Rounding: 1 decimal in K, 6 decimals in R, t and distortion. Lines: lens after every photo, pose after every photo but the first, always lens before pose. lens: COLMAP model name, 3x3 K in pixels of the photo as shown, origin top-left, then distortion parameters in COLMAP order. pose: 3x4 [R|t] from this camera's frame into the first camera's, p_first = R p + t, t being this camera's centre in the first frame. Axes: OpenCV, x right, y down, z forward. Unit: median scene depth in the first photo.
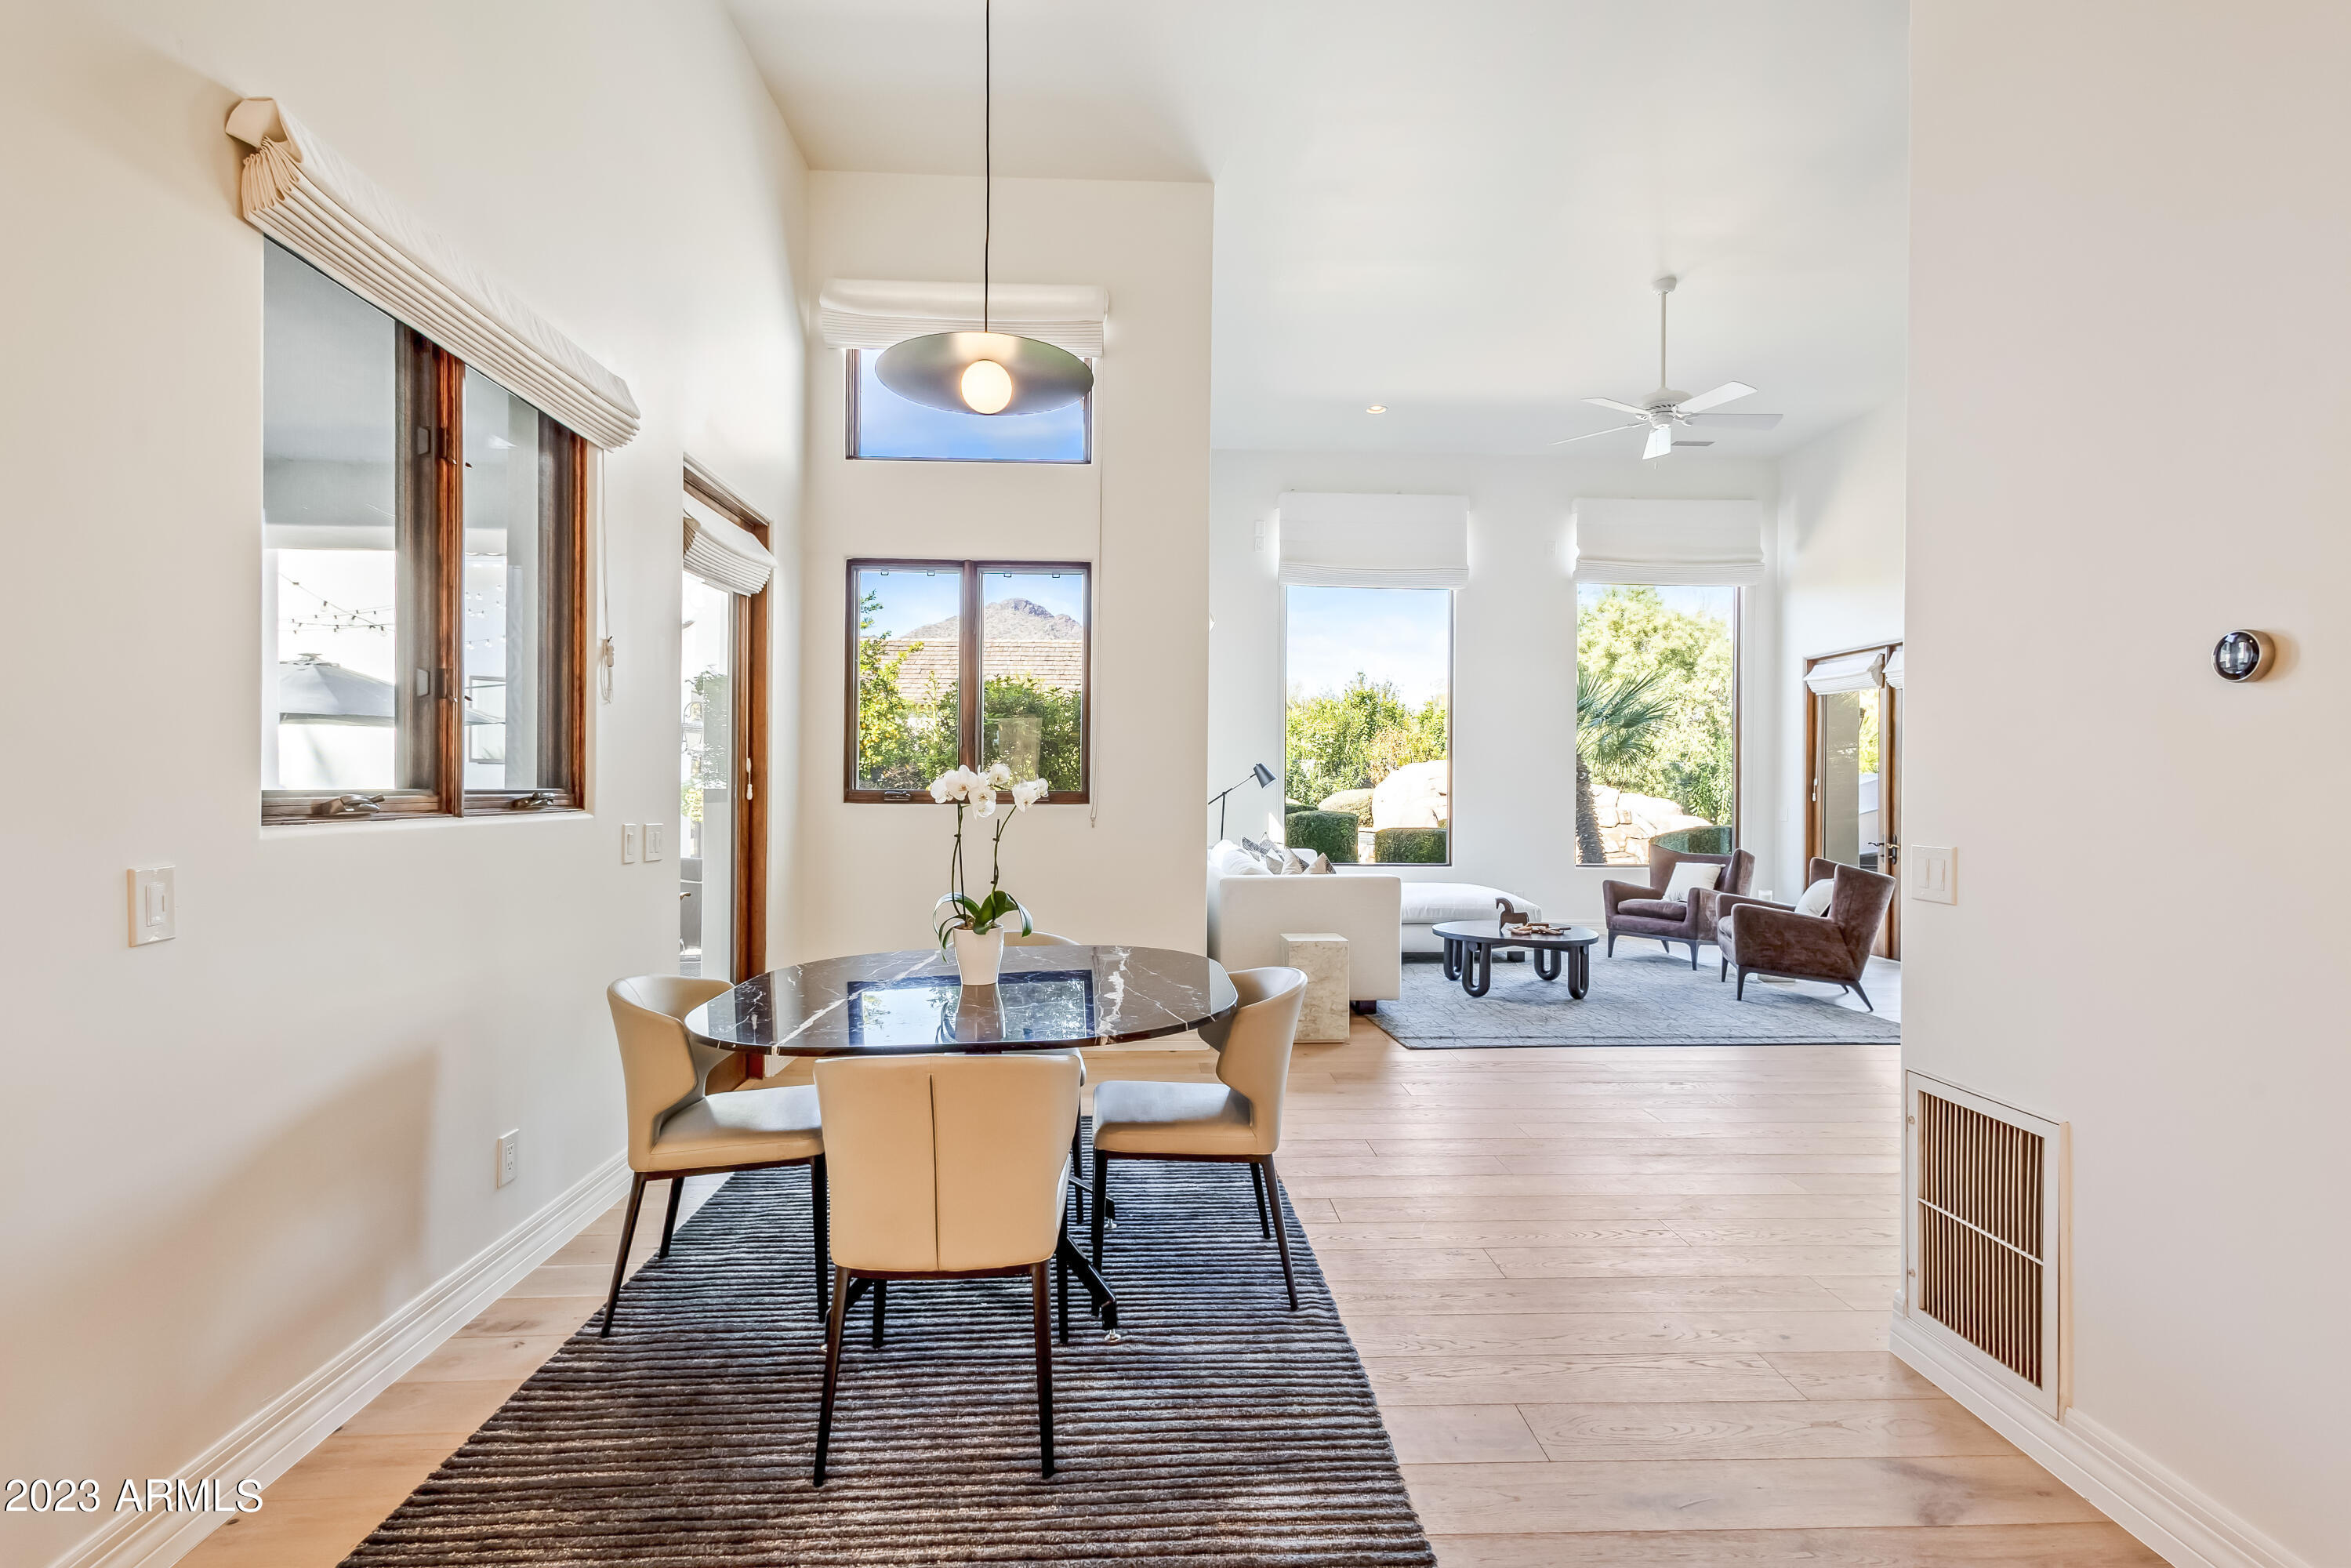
lens RADIAL K [[1092.5, 0, 1175.8], [0, 1092.5, 786.2], [0, 0, 1]] dist [0.010181, 0.000354]
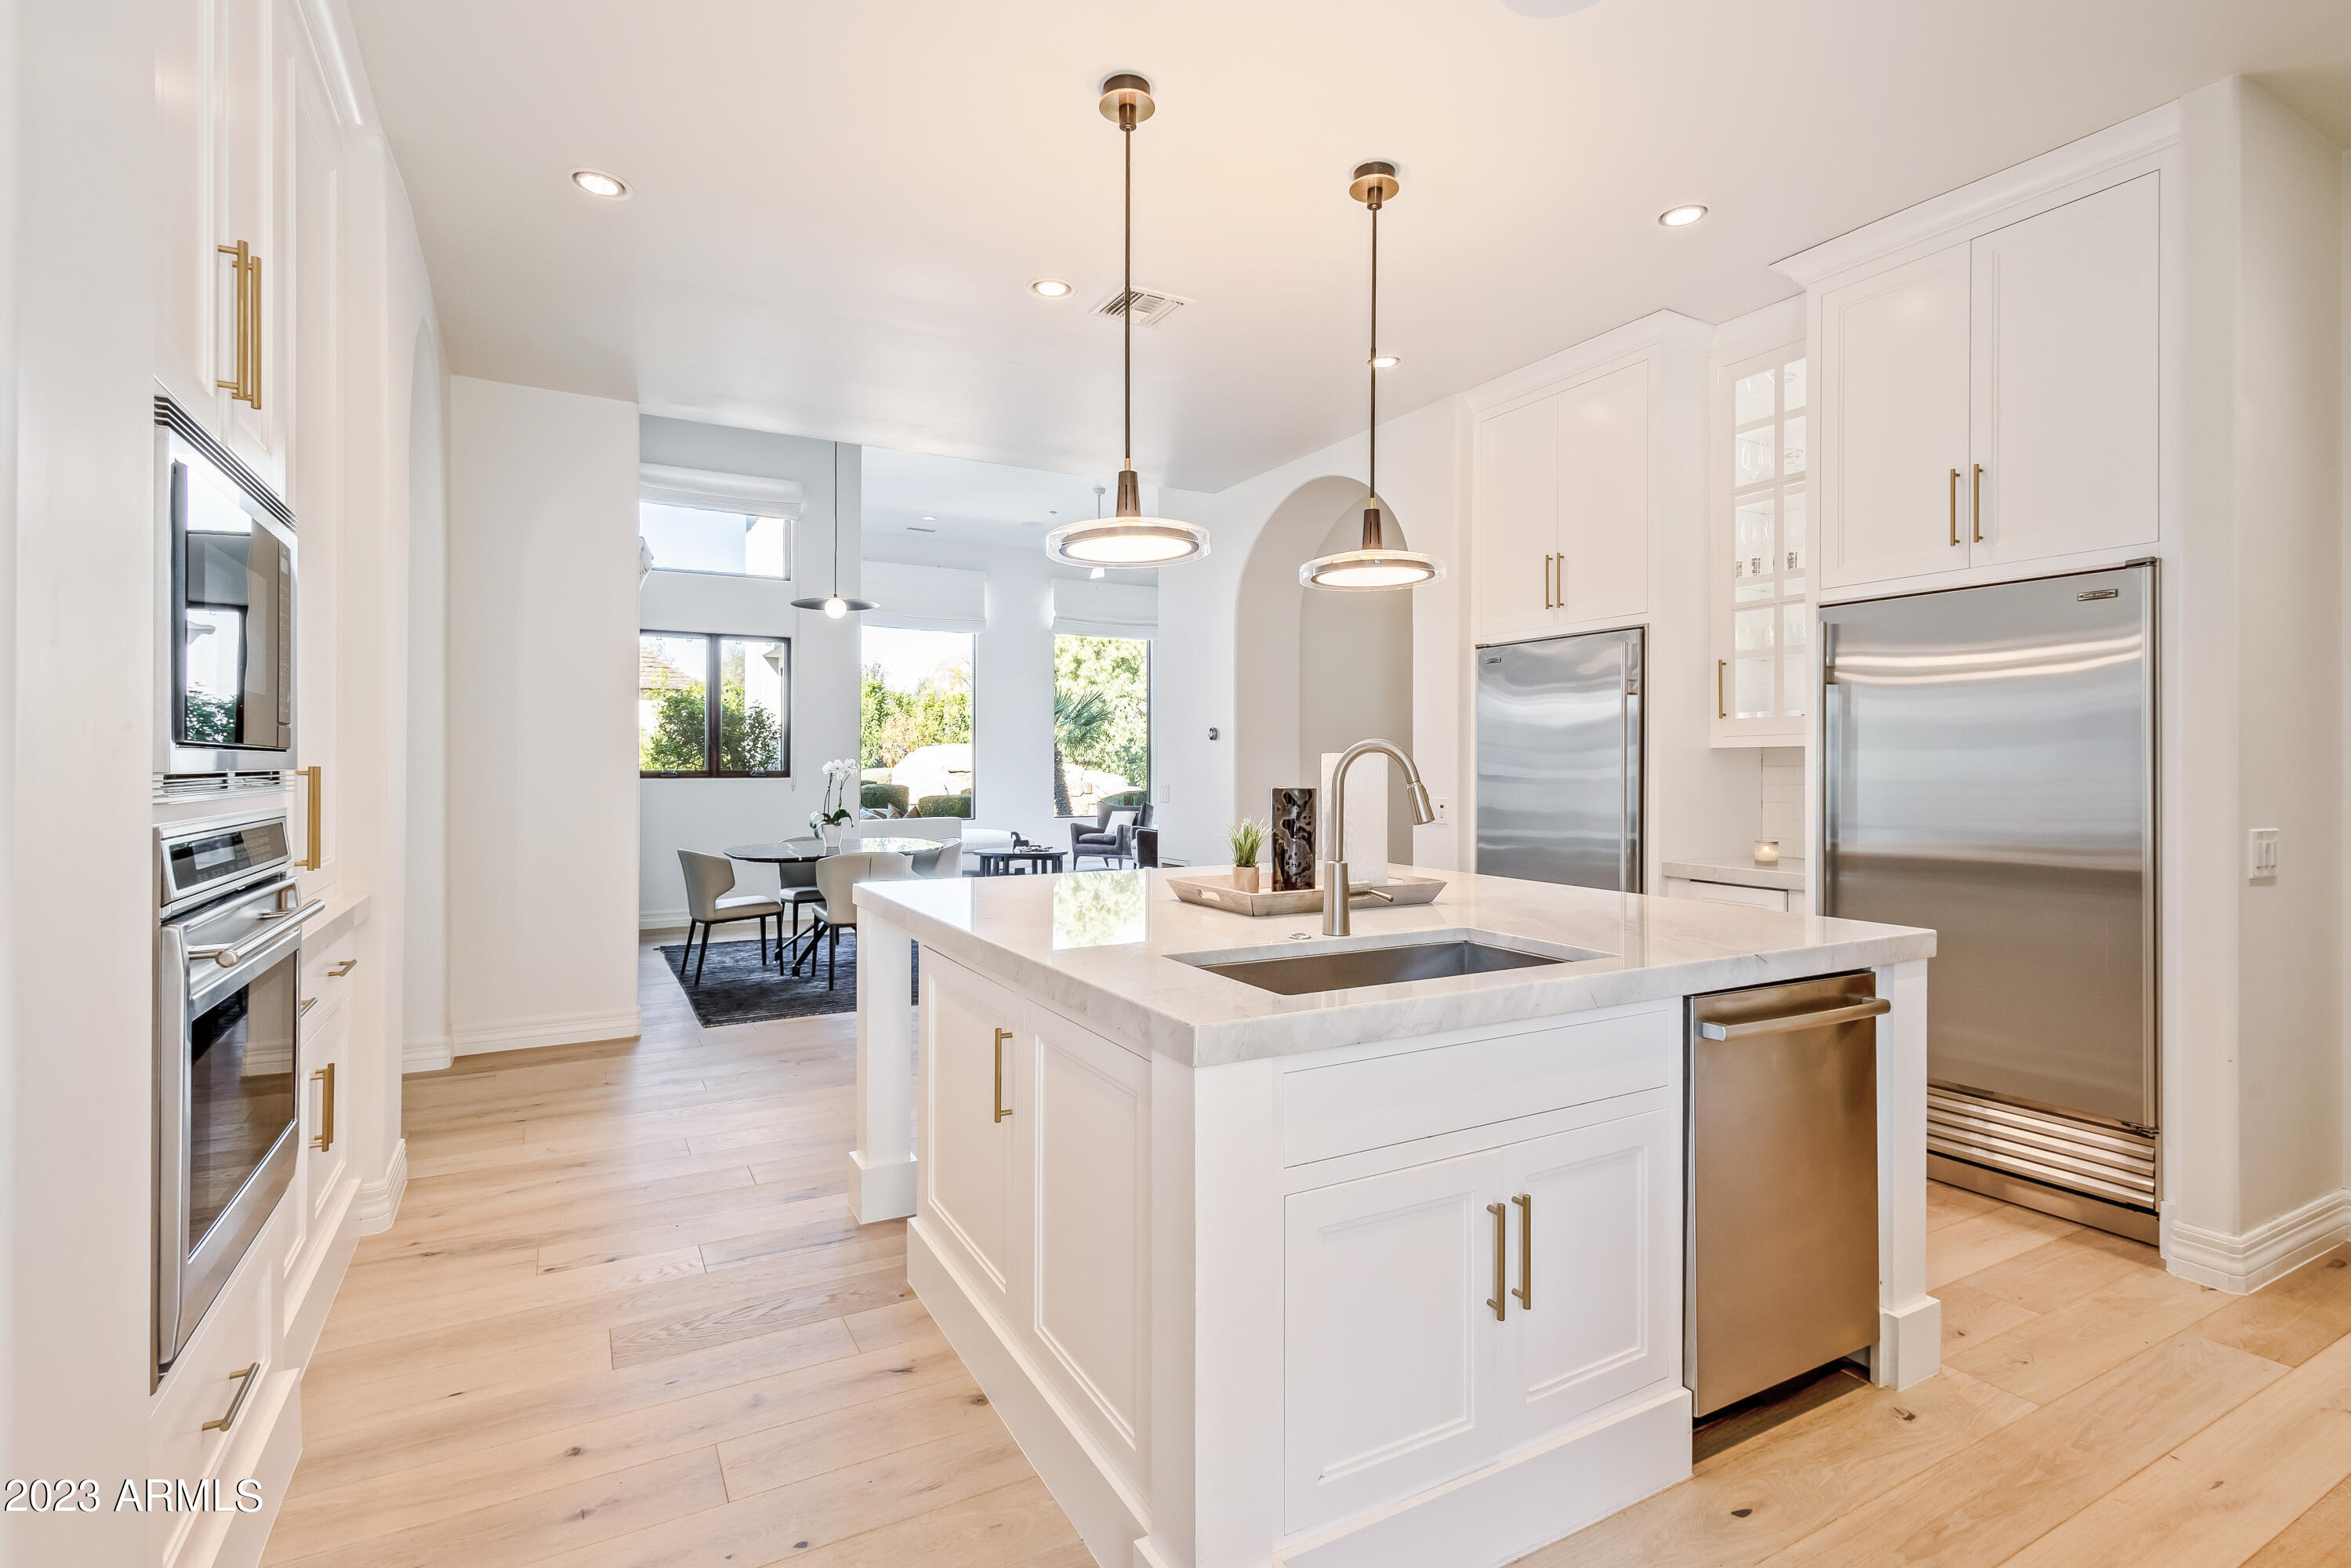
lens RADIAL K [[1092.5, 0, 1184.7], [0, 1092.5, 749.0], [0, 0, 1]] dist [0.010181, 0.000354]
pose [[0.890103, 0.000748, 0.455758, -0.174515], [0.005927, 0.999895, -0.013218, -0.001203], [-0.455720, 0.014467, 0.890006, -0.460457]]
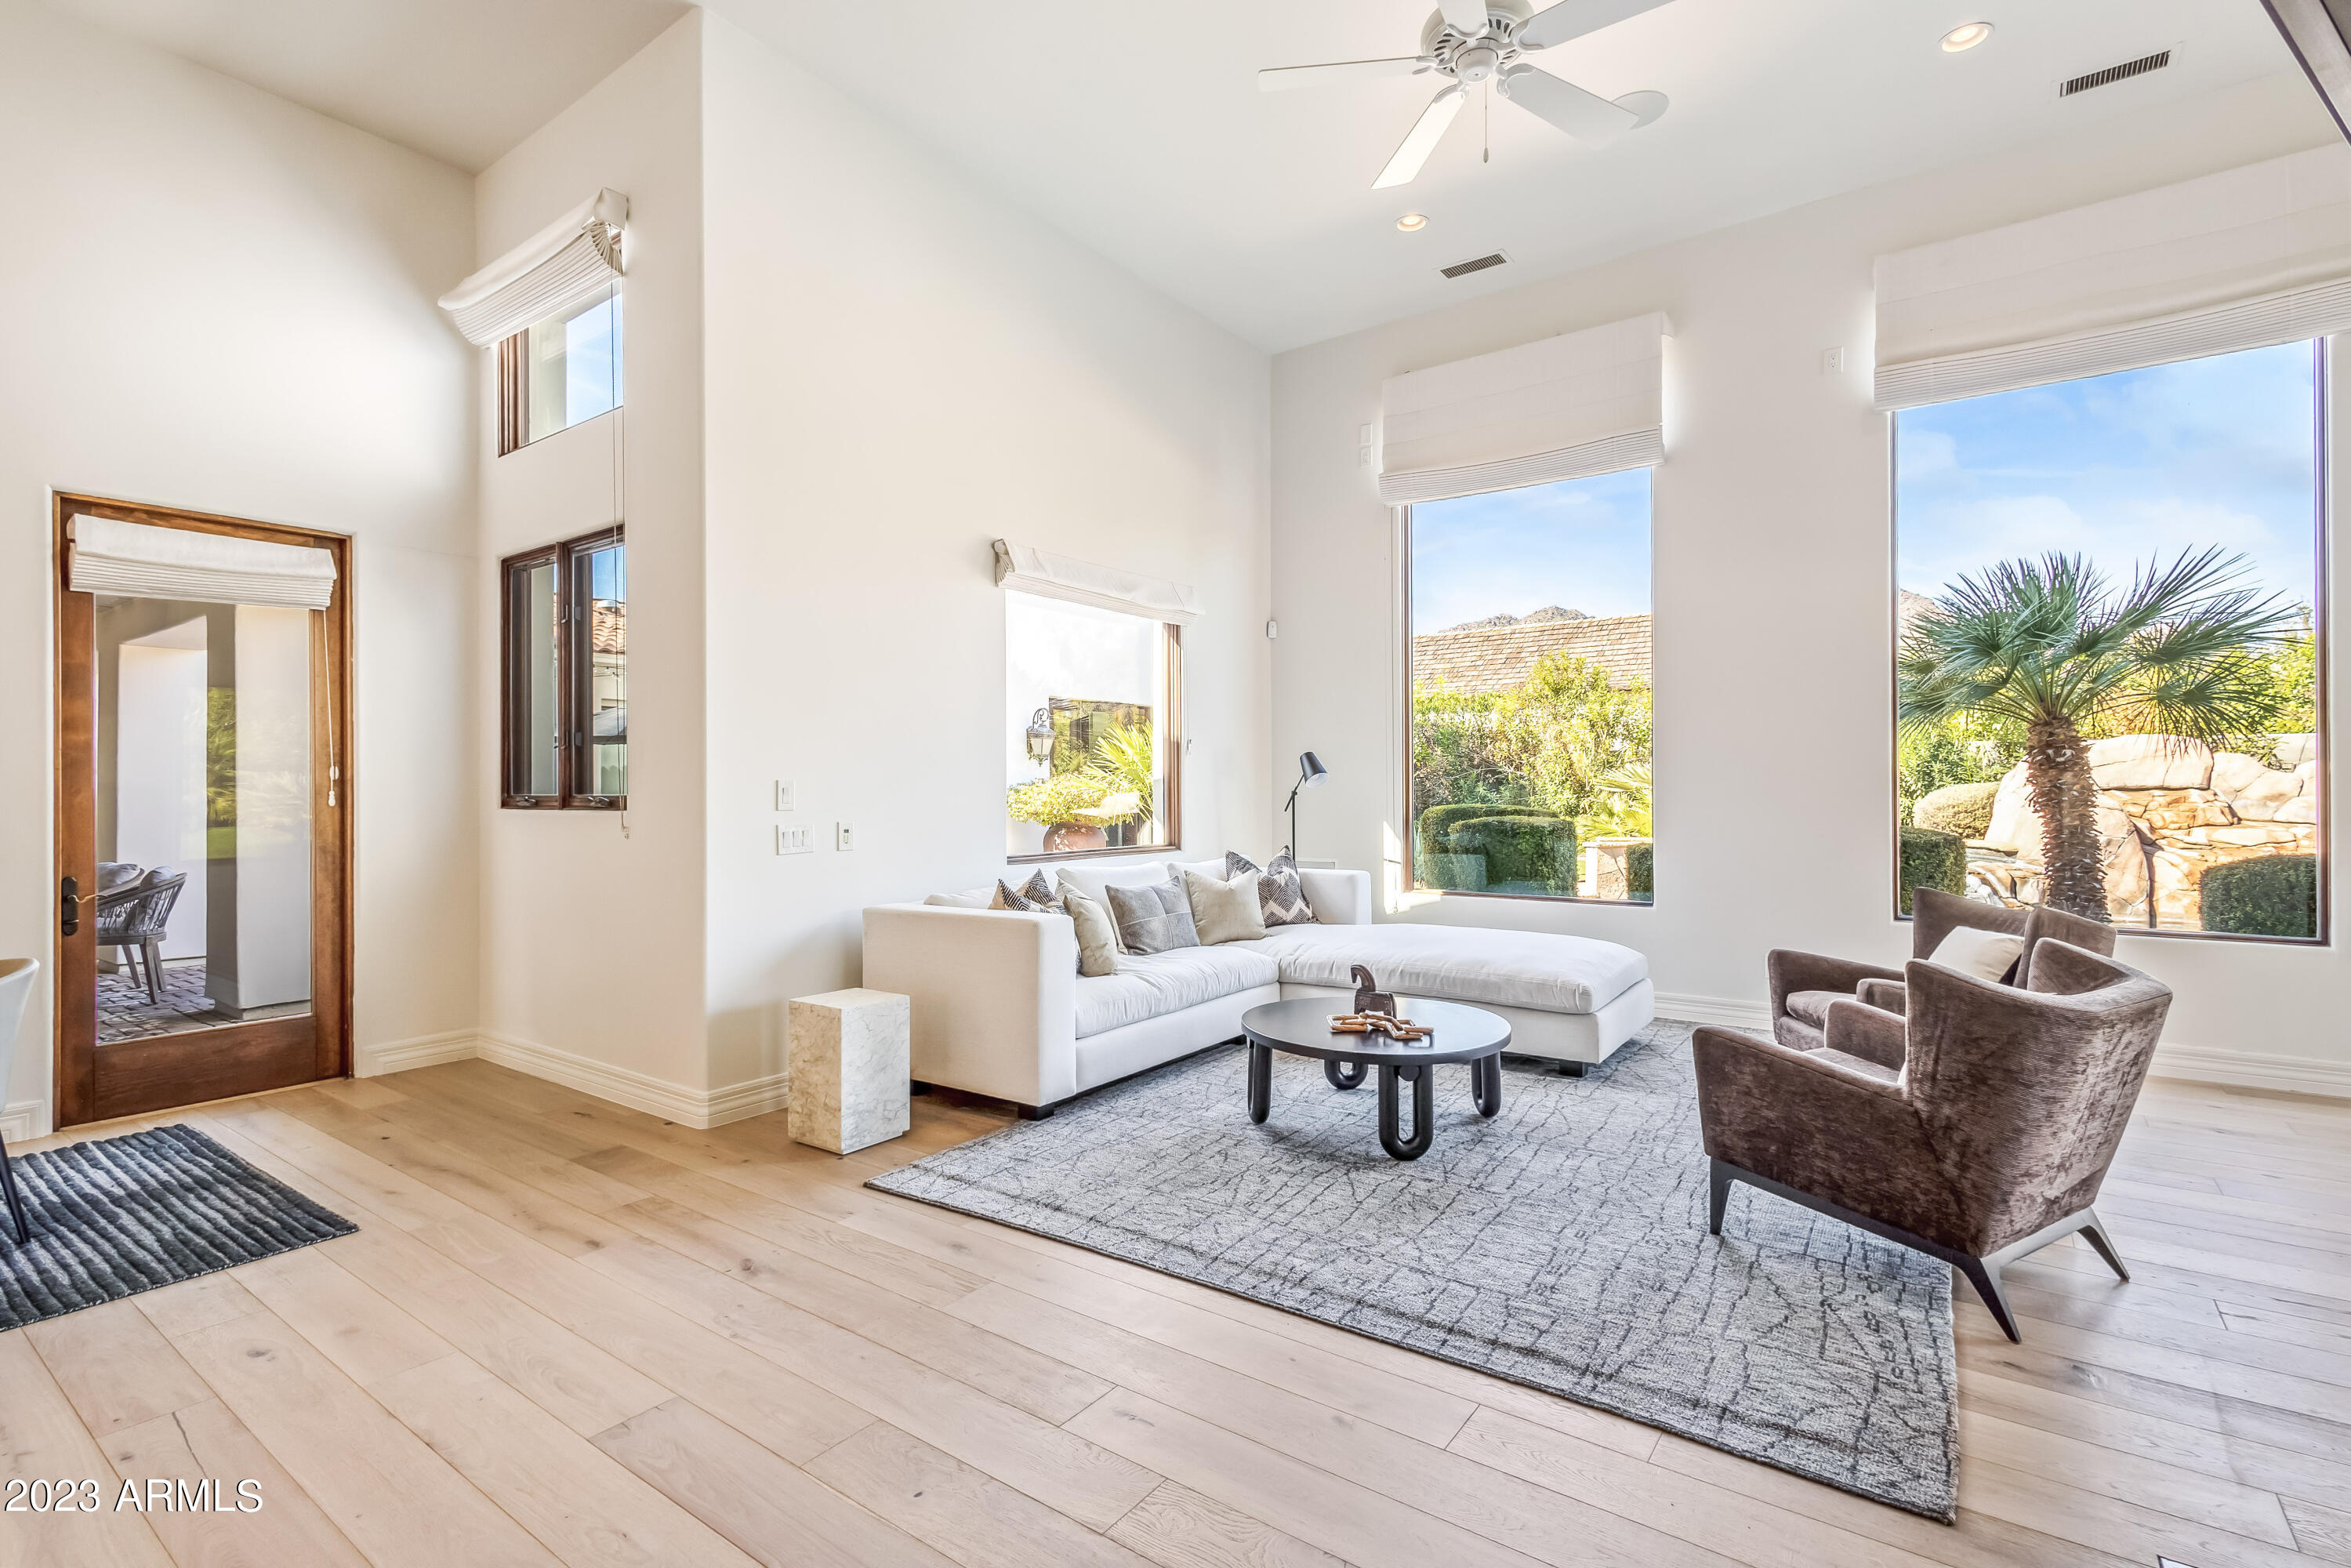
lens RADIAL K [[1092.5, 0, 1178.6], [0, 1092.5, 783.6], [0, 0, 1]] dist [0.010181, 0.000354]
pose [[0.780401, -0.011691, -0.625171, 0.444150], [0.010874, 0.999928, -0.005125, 0.002779], [0.625185, -0.002799, 0.780471, 0.347388]]
